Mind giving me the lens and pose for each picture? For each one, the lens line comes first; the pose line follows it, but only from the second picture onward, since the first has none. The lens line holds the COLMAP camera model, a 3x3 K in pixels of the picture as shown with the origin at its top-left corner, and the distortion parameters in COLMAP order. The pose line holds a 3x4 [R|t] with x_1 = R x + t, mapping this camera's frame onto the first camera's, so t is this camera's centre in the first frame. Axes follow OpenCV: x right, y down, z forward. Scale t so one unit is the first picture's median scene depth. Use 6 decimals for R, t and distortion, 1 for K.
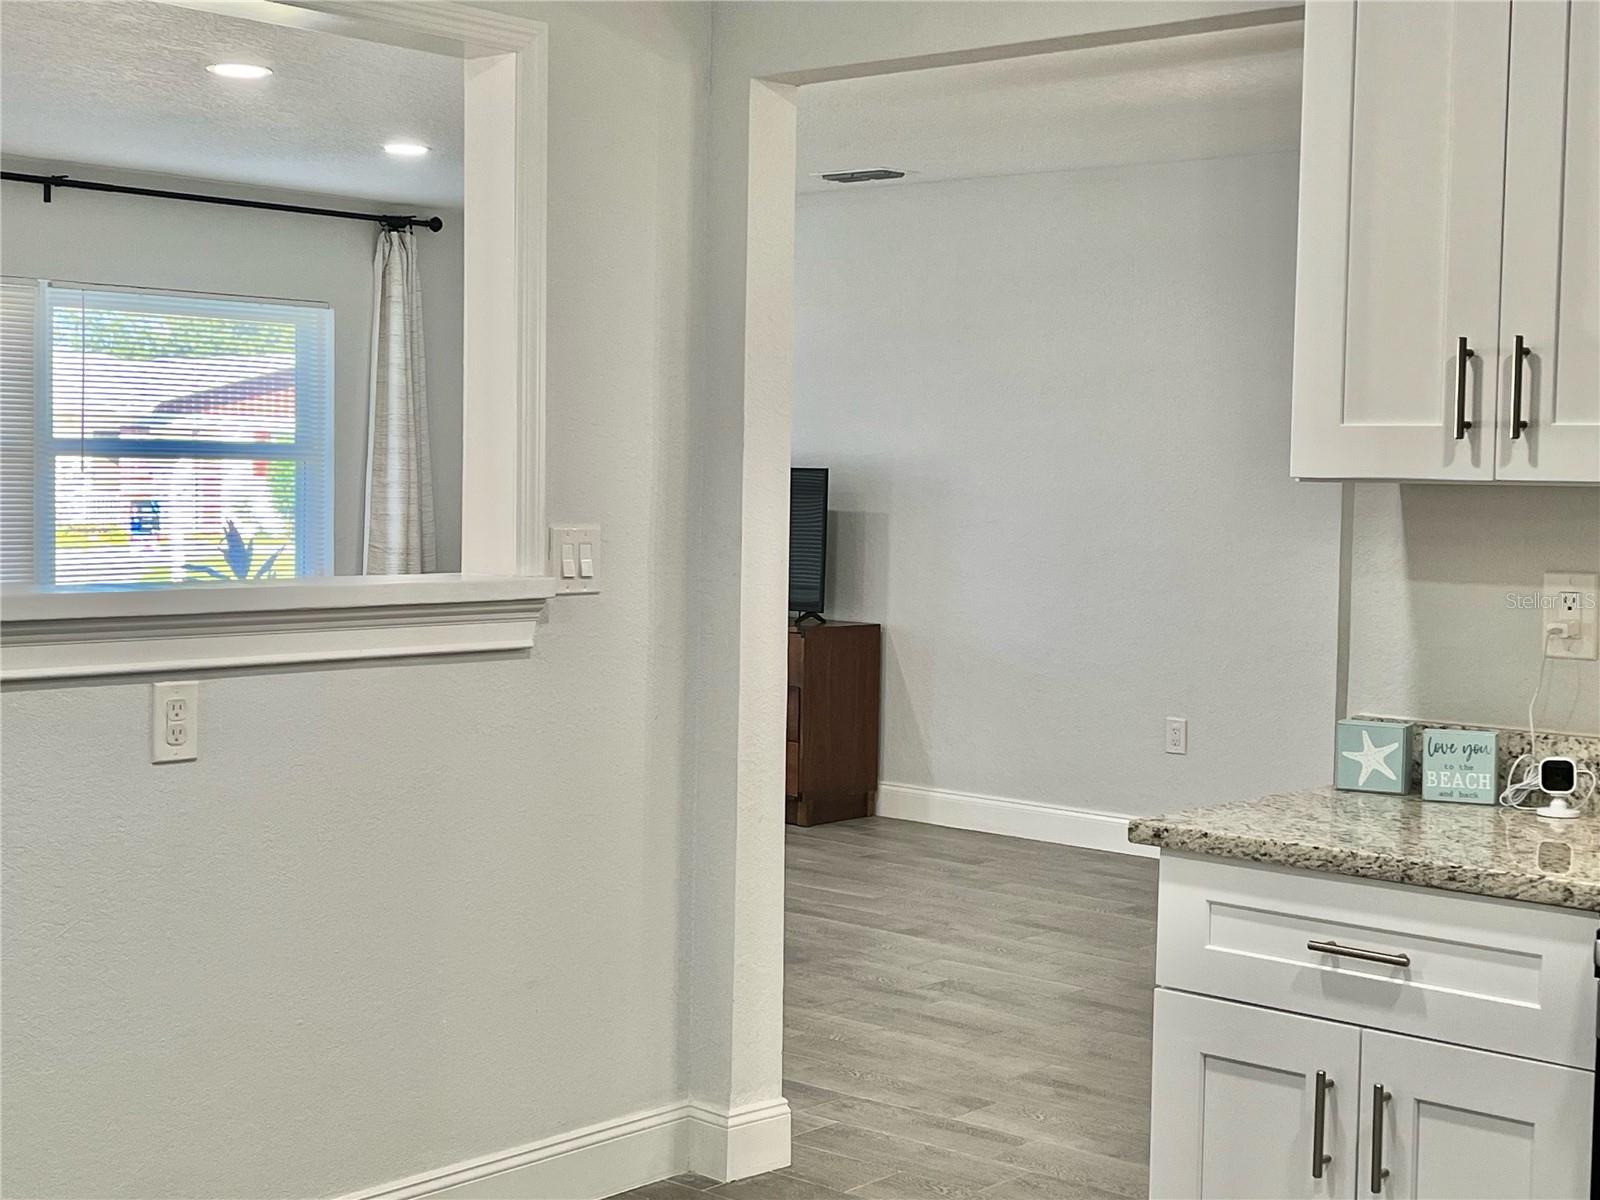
lens RADIAL K [[2314.4, 0, 798.9], [0, 2314.4, 593.1], [0, 0, 1]] dist [0.053548, 0.000000]
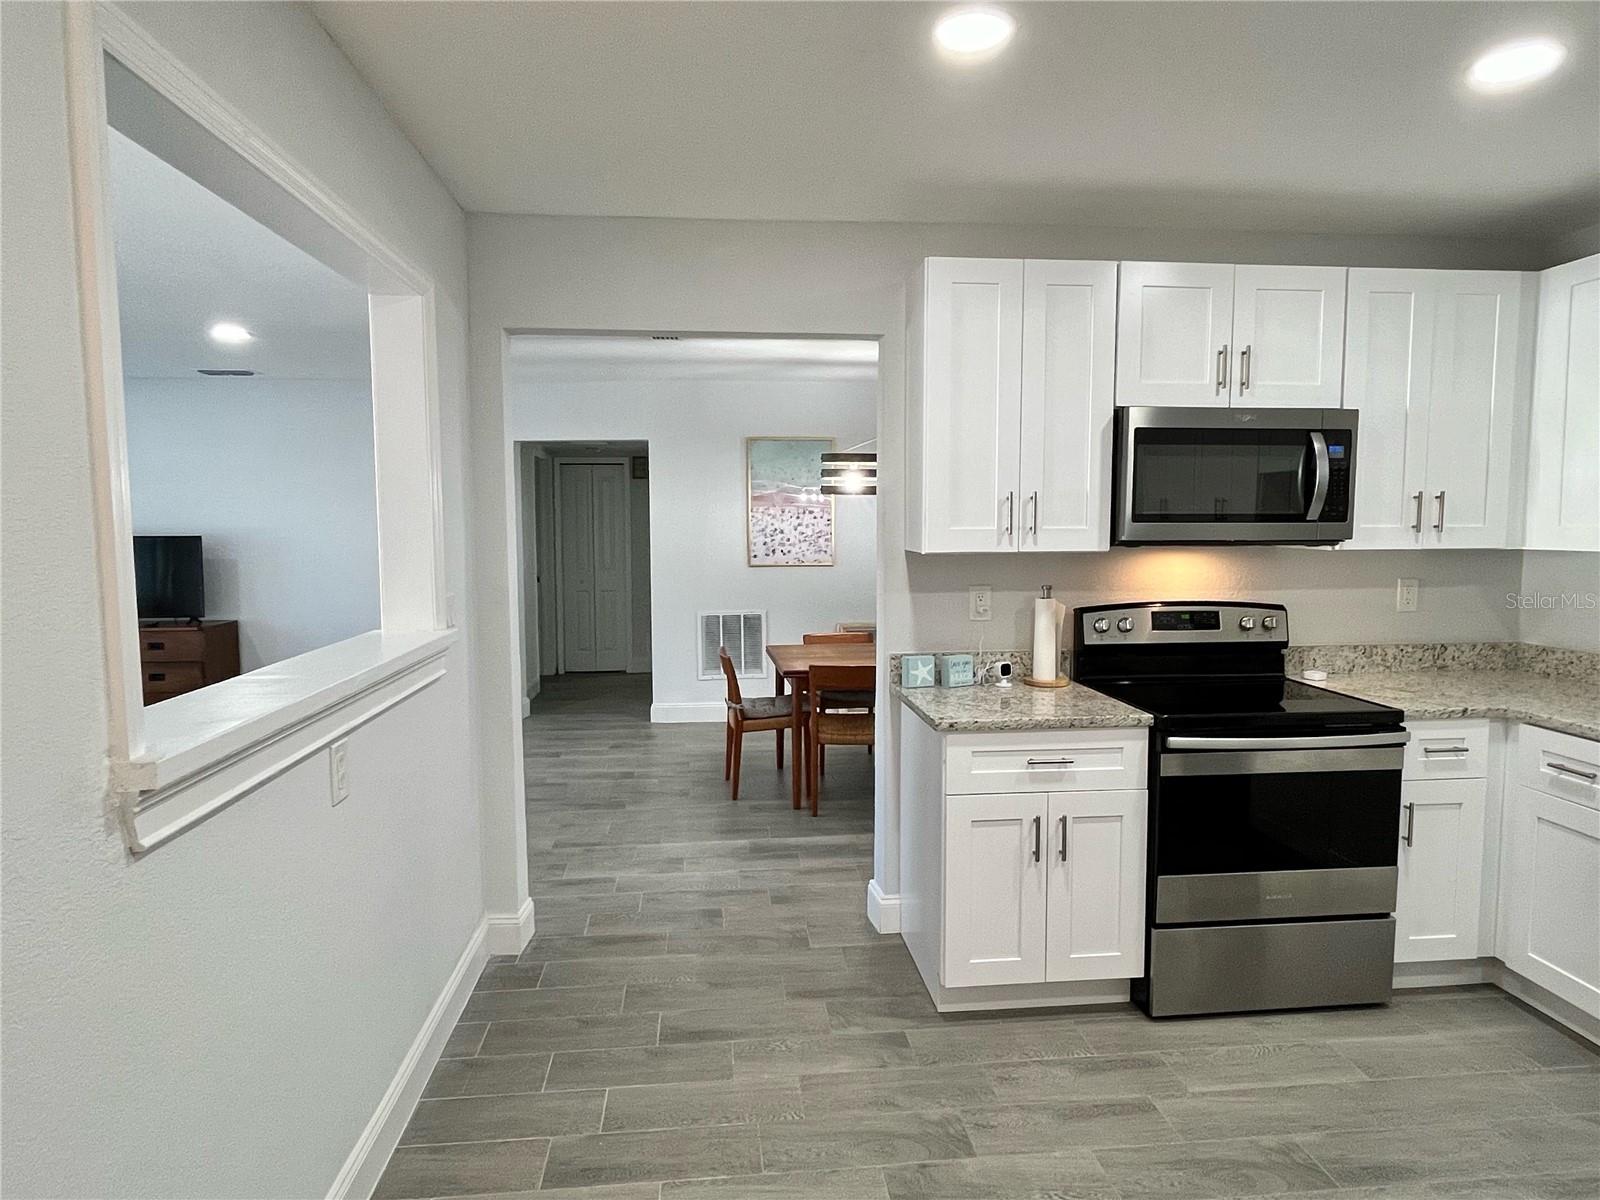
lens RADIAL K [[918.9, 0, 793.1], [0, 918.9, 589.2], [0, 0, 1]] dist [-0.002039, -0.000194]
pose [[0.679914, -0.078232, 0.729107, -0.520323], [0.055887, 0.996929, 0.054853, -0.070984], [-0.731159, 0.003452, 0.682198, 0.504822]]
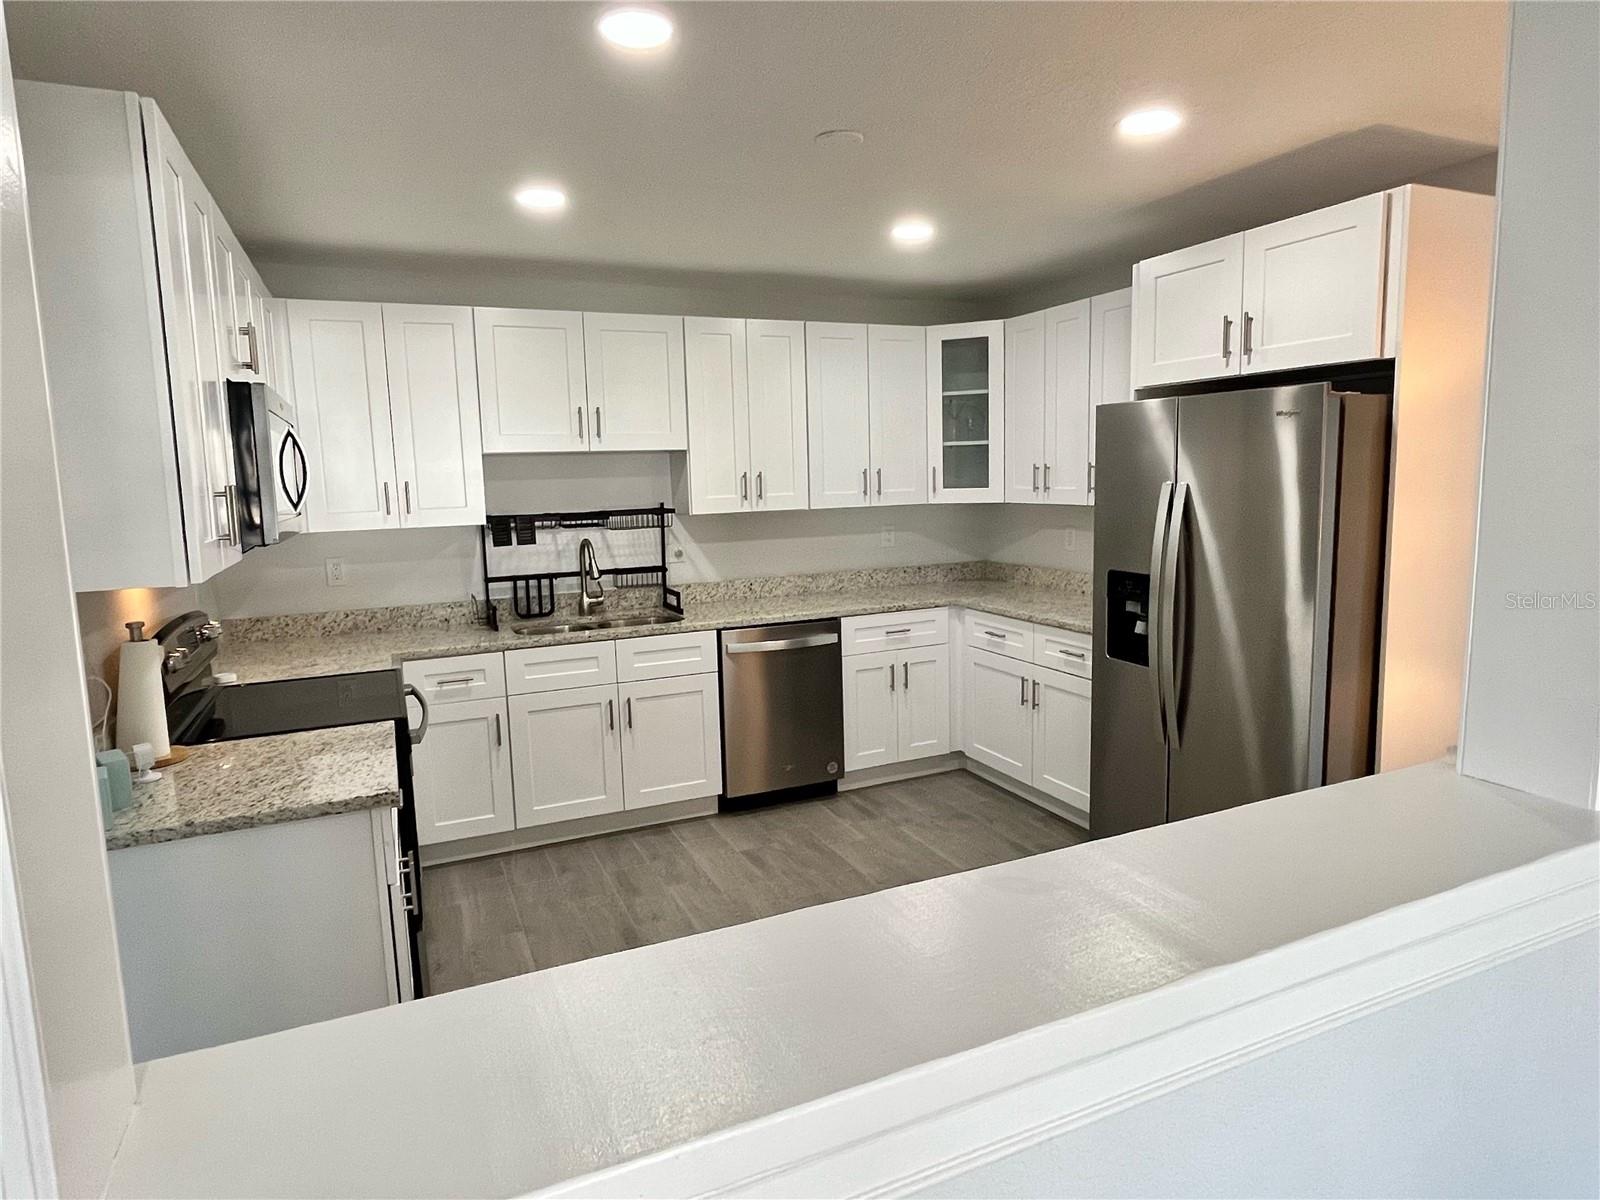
lens RADIAL K [[918.9, 0, 804.5], [0, 918.9, 585.4], [0, 0, 1]] dist [-0.002039, -0.000194]
pose [[-0.912710, -0.045727, 0.406041, -0.349920], [0.031080, 0.983070, 0.180573, -0.140172], [-0.407424, 0.177431, -0.895837, 1.364057]]
